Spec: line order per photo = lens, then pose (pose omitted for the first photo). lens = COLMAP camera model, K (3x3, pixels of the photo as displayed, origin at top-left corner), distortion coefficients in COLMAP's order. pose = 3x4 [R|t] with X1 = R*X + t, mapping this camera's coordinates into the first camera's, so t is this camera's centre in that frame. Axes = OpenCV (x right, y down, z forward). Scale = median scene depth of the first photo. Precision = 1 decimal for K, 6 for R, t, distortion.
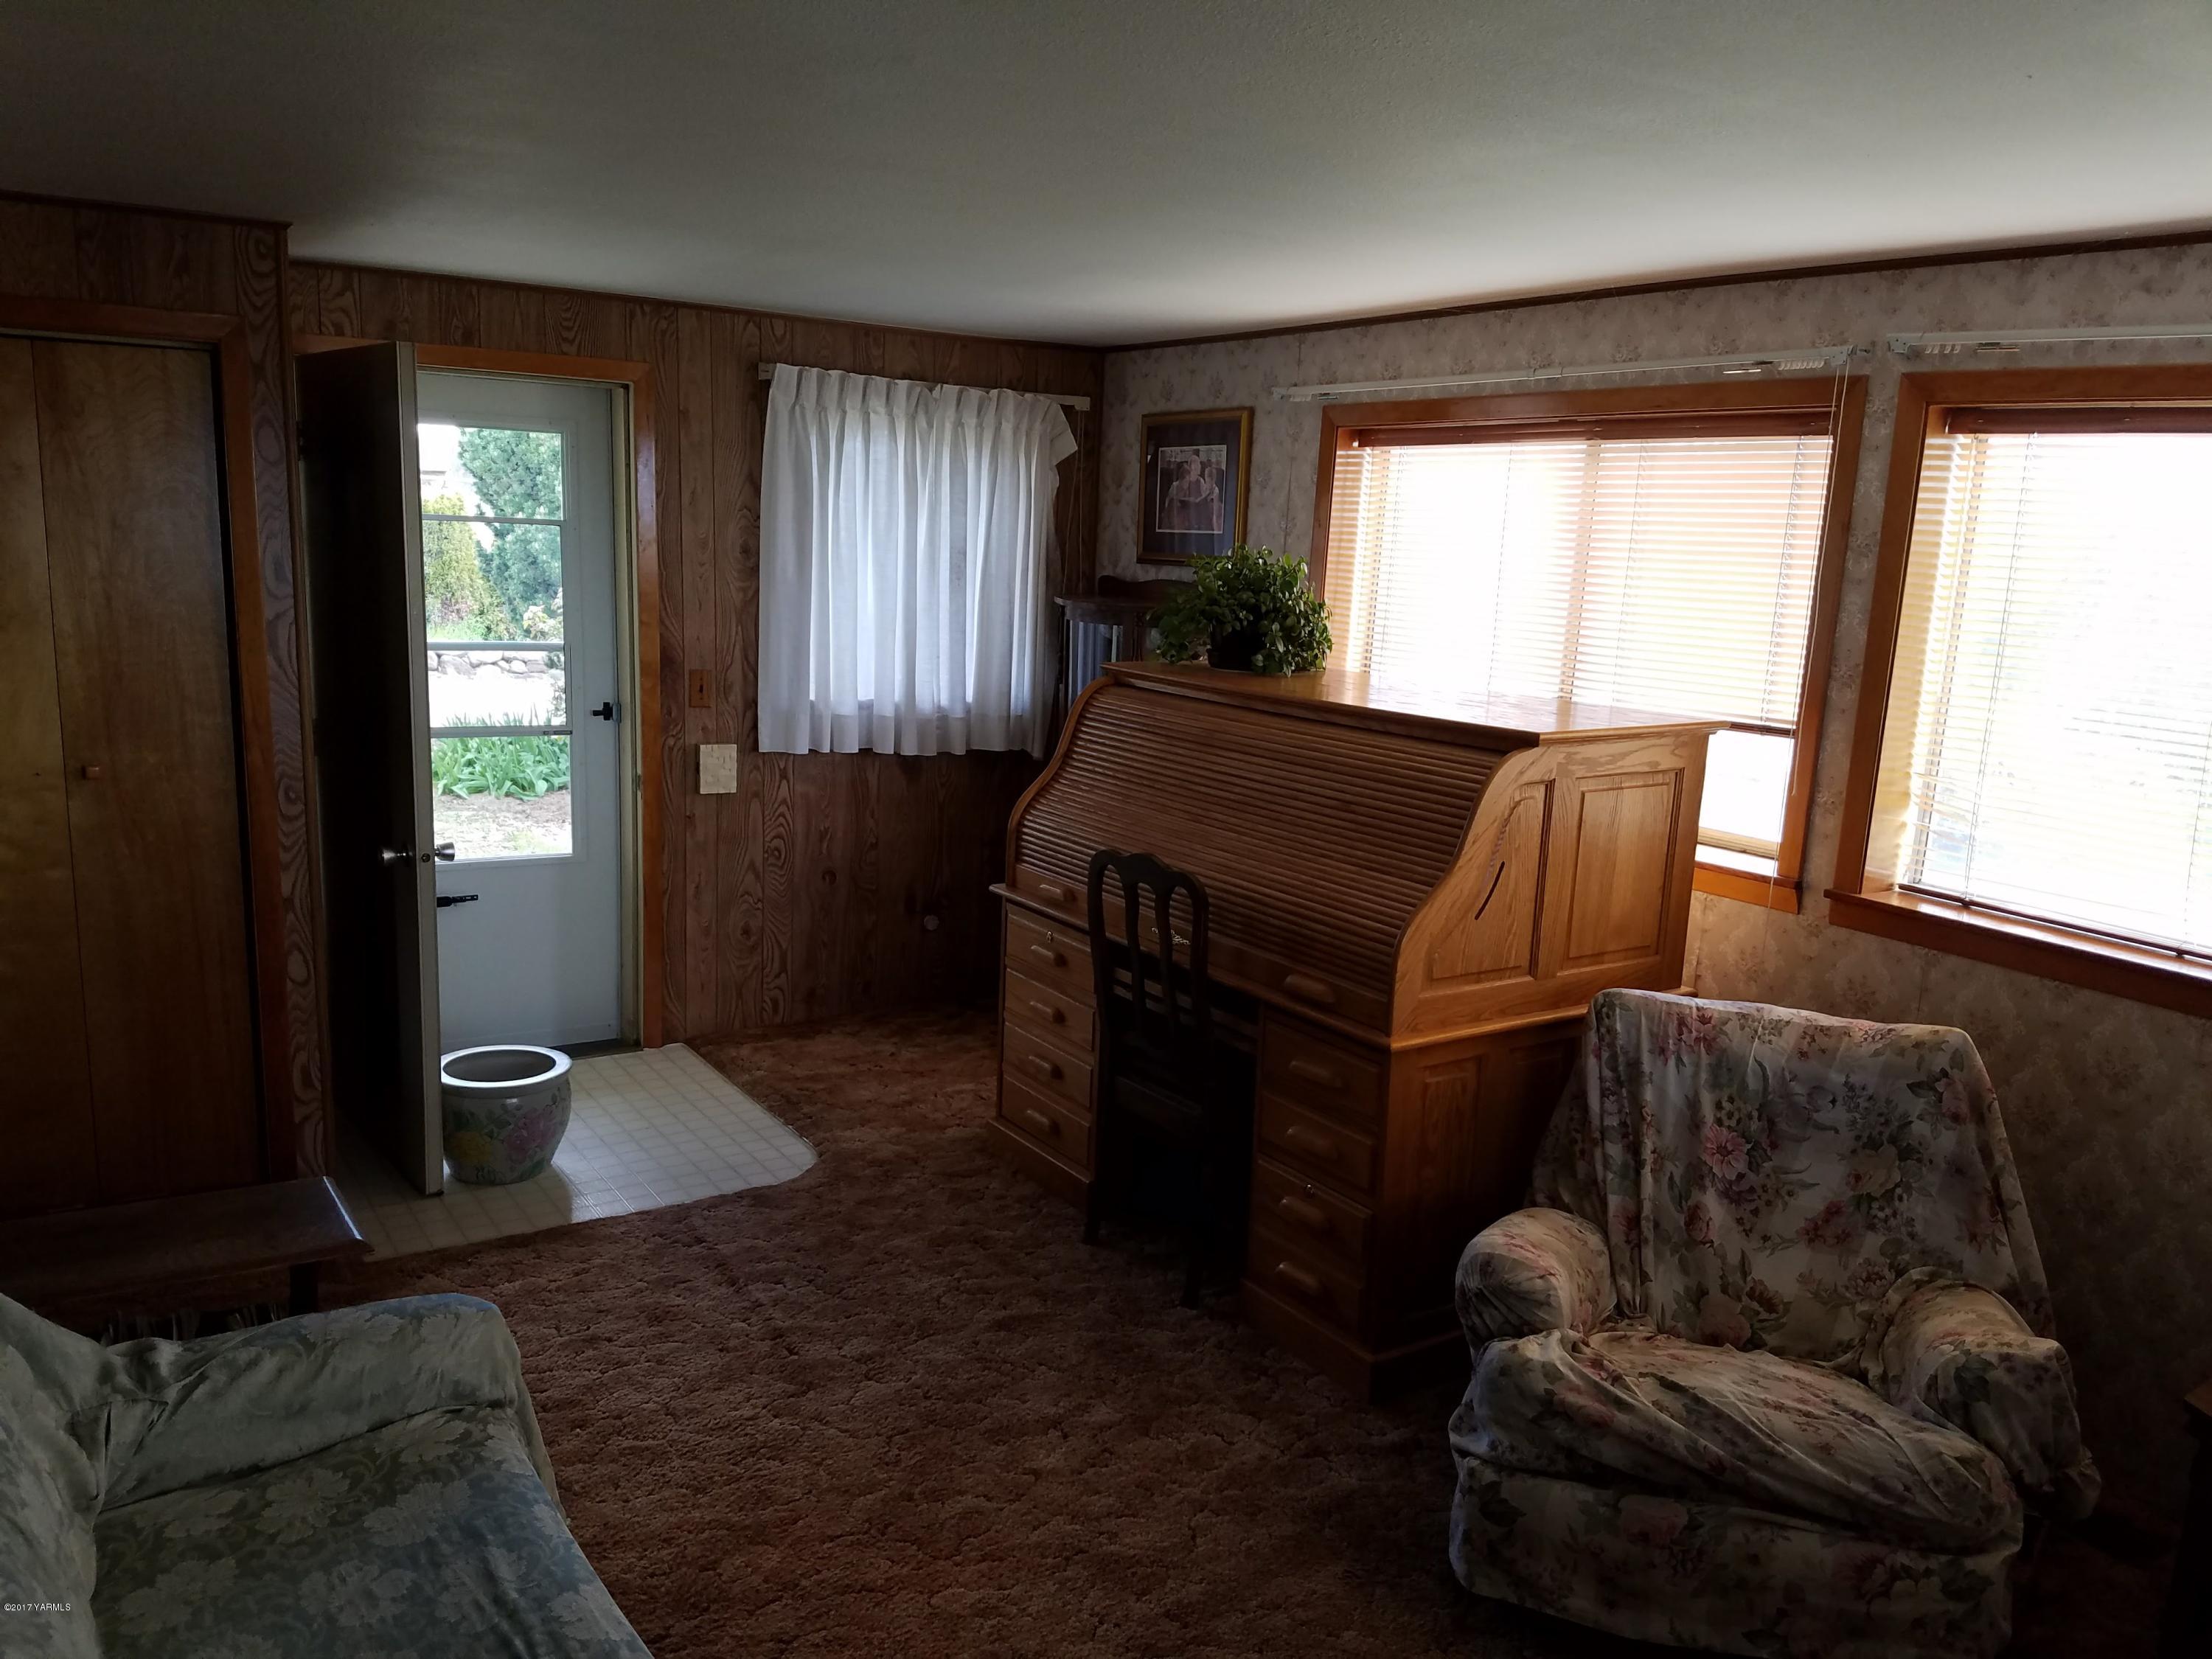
lens RADIAL K [[1694.0, 0, 1015.9], [0, 1694.0, 871.7], [0, 0, 1]] dist [0.106500, -0.183333]
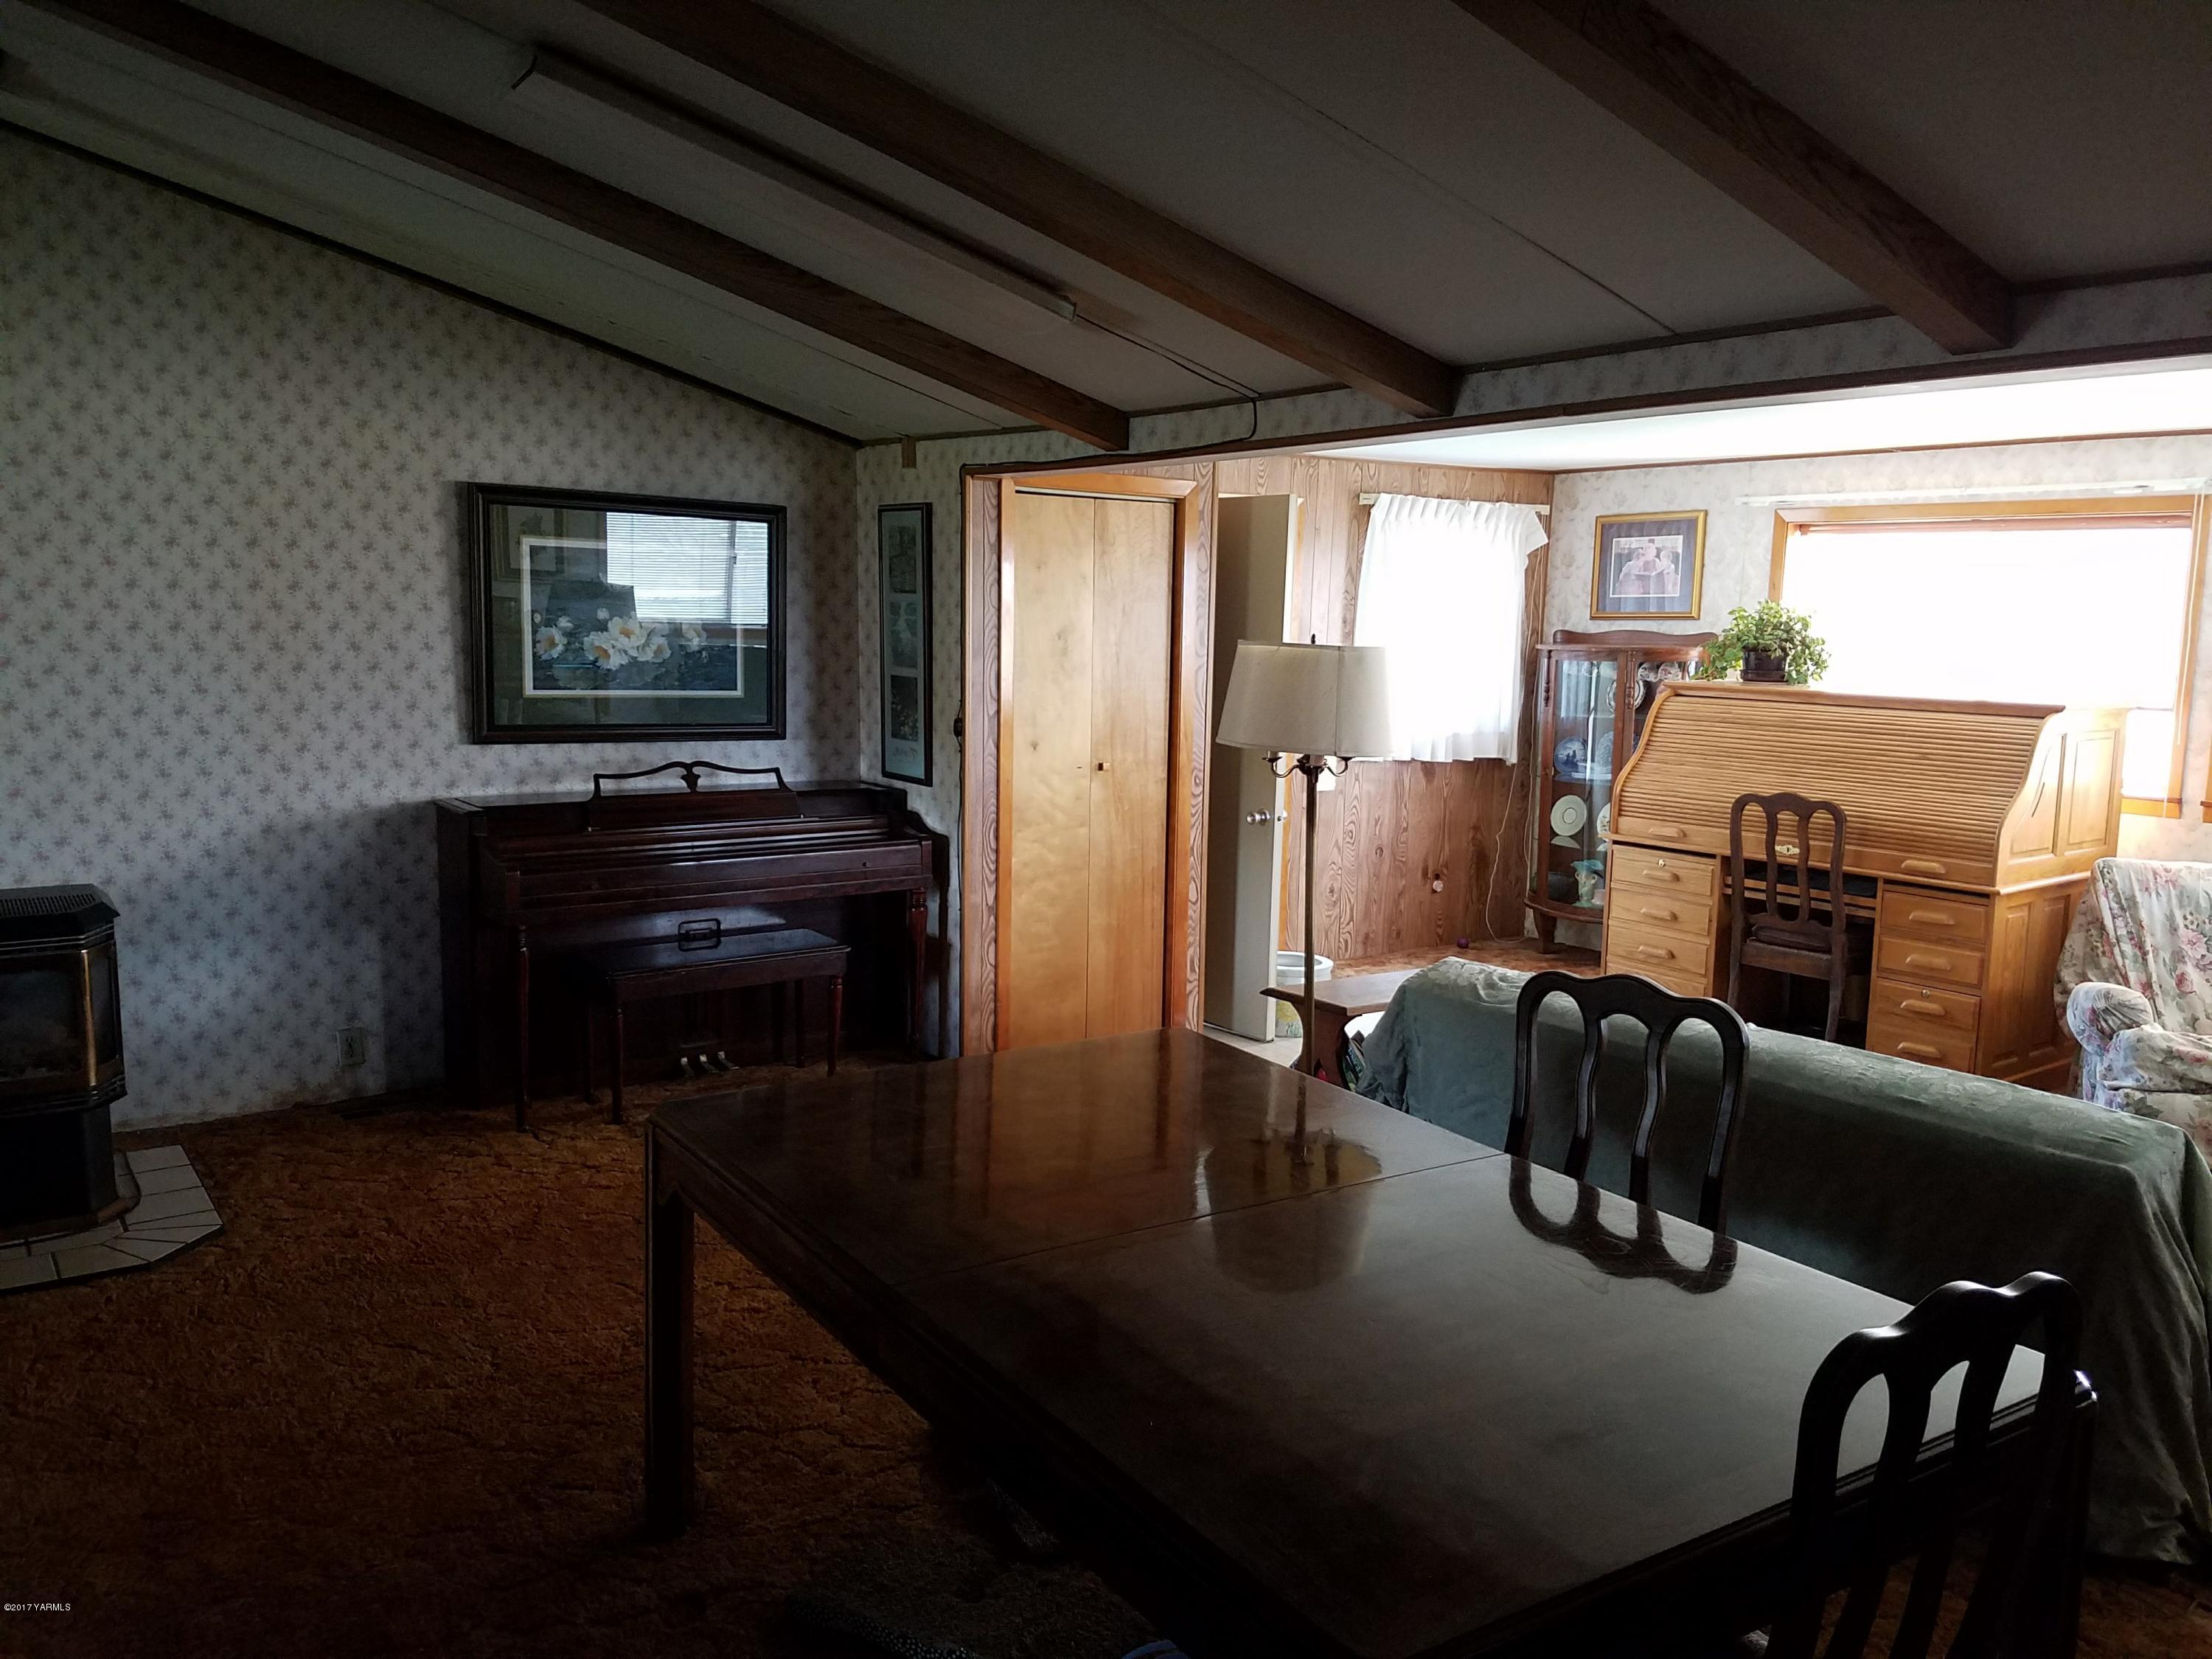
lens RADIAL K [[1694.0, 0, 1005.1], [0, 1694.0, 836.1], [0, 0, 1]] dist [0.106500, -0.183333]
pose [[0.999076, -0.031314, 0.029431, -0.688317], [0.033196, 0.997281, -0.065791, 0.108349], [-0.027291, 0.066707, 0.997399, -0.569906]]
